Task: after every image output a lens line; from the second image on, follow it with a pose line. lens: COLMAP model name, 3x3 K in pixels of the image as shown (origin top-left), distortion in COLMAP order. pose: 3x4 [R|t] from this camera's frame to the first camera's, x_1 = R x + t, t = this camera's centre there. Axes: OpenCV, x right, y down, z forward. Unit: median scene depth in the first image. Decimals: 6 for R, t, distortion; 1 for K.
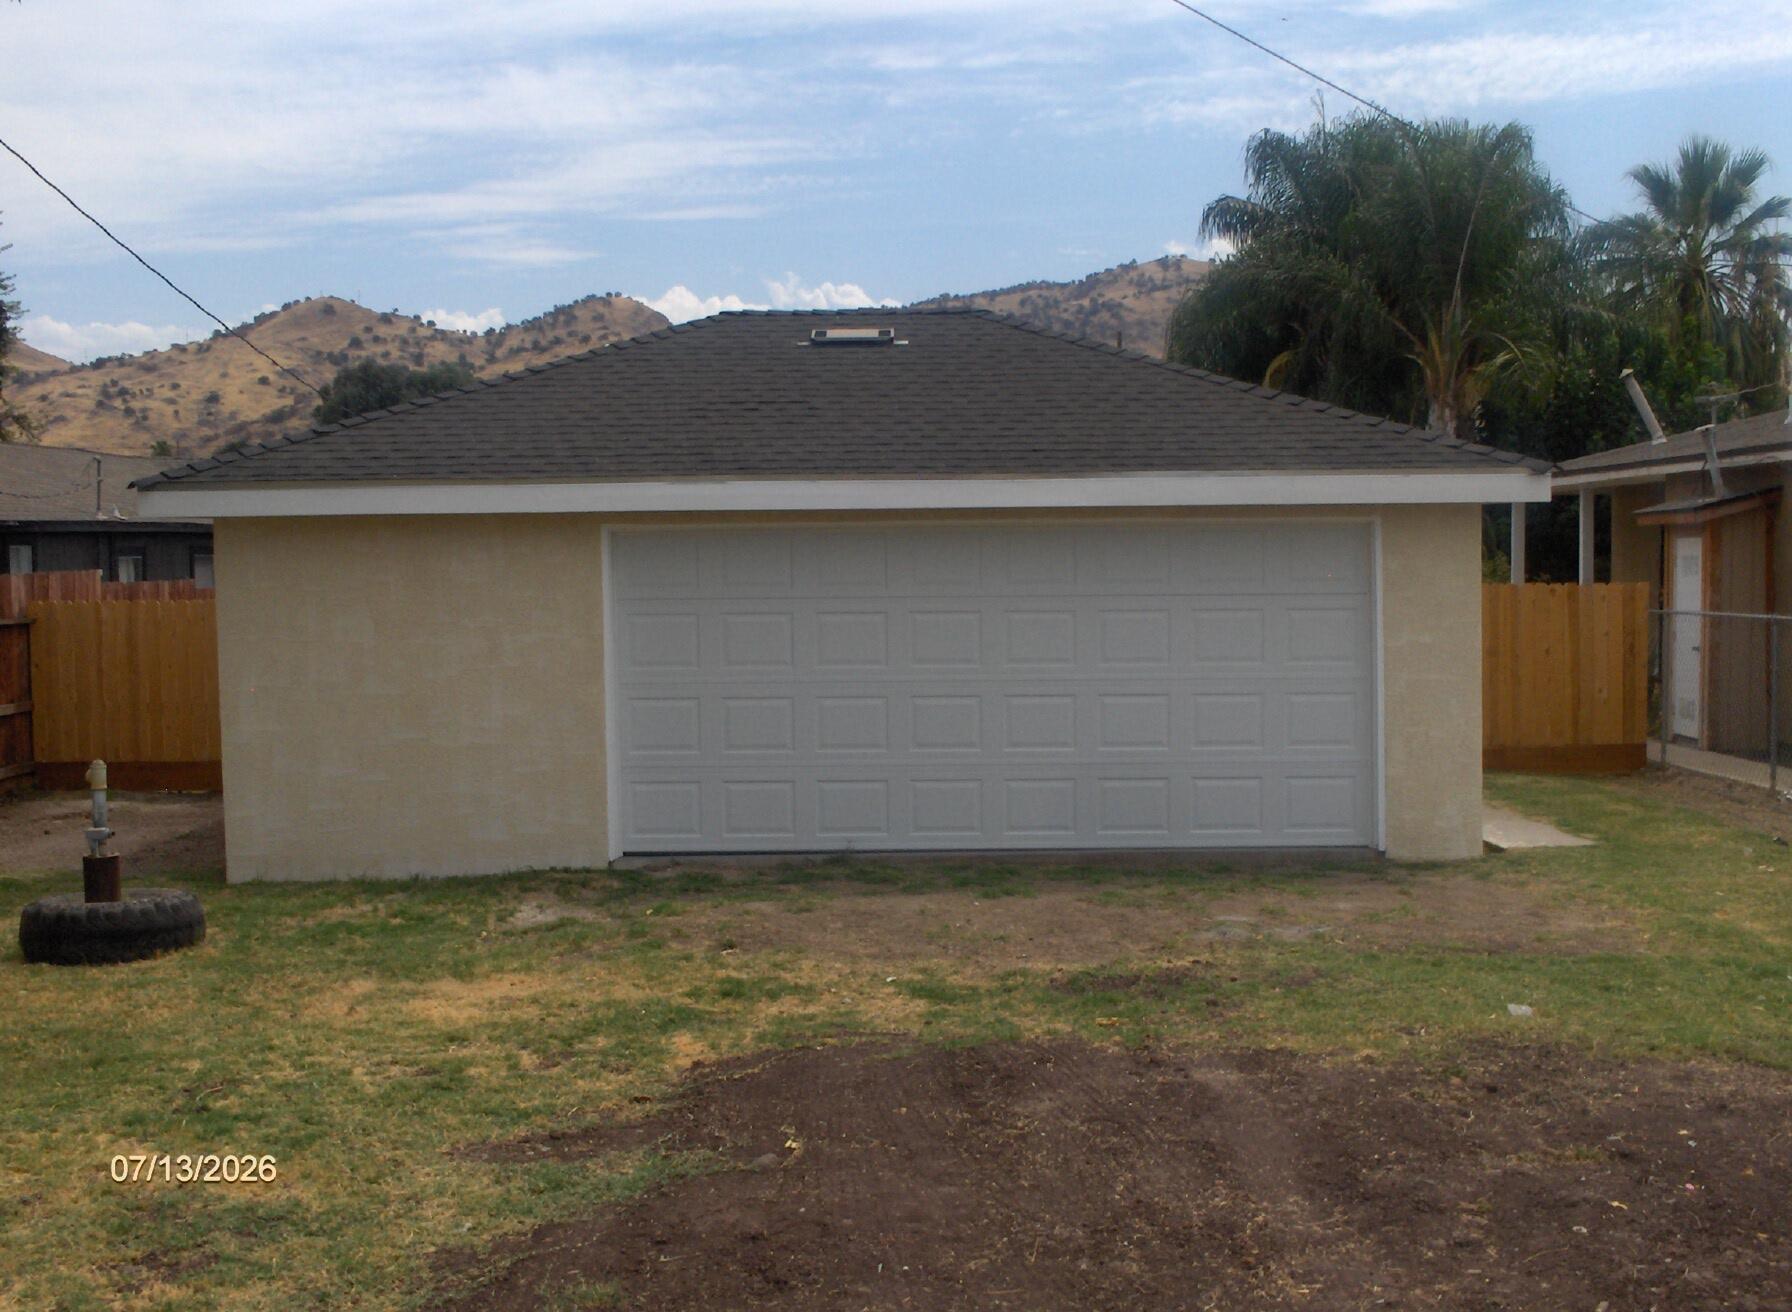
lens RADIAL K [[1955.9, 0, 855.4], [0, 1955.9, 661.3], [0, 0, 1]] dist [-0.058061, 0.038471]
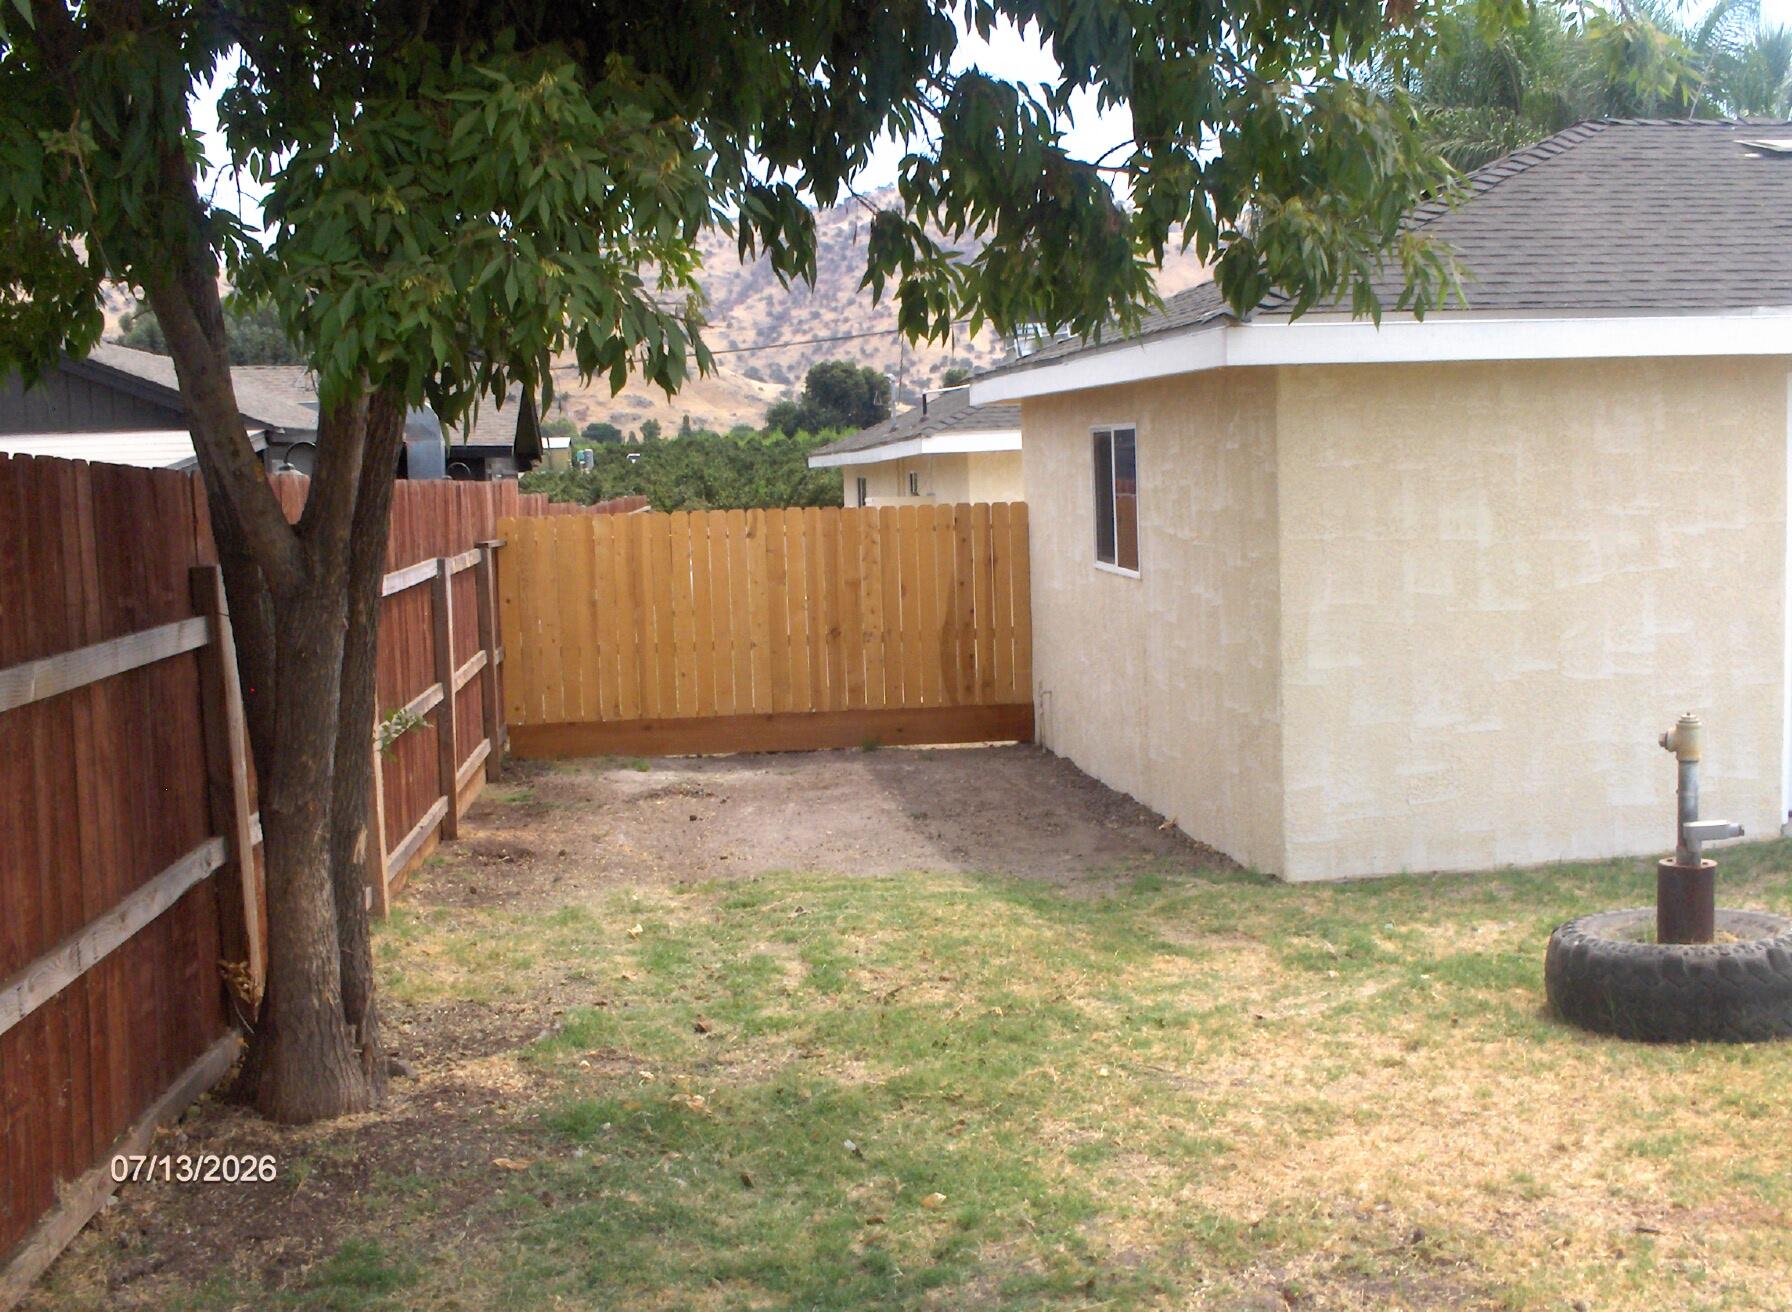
lens RADIAL K [[1955.9, 0, 855.4], [0, 1955.9, 661.3], [0, 0, 1]] dist [-0.058061, 0.038471]
pose [[0.990863, -0.031060, 0.131248, -0.389108], [0.026293, 0.998936, 0.037896, 0.001222], [-0.132286, -0.034099, 0.990625, 0.220065]]
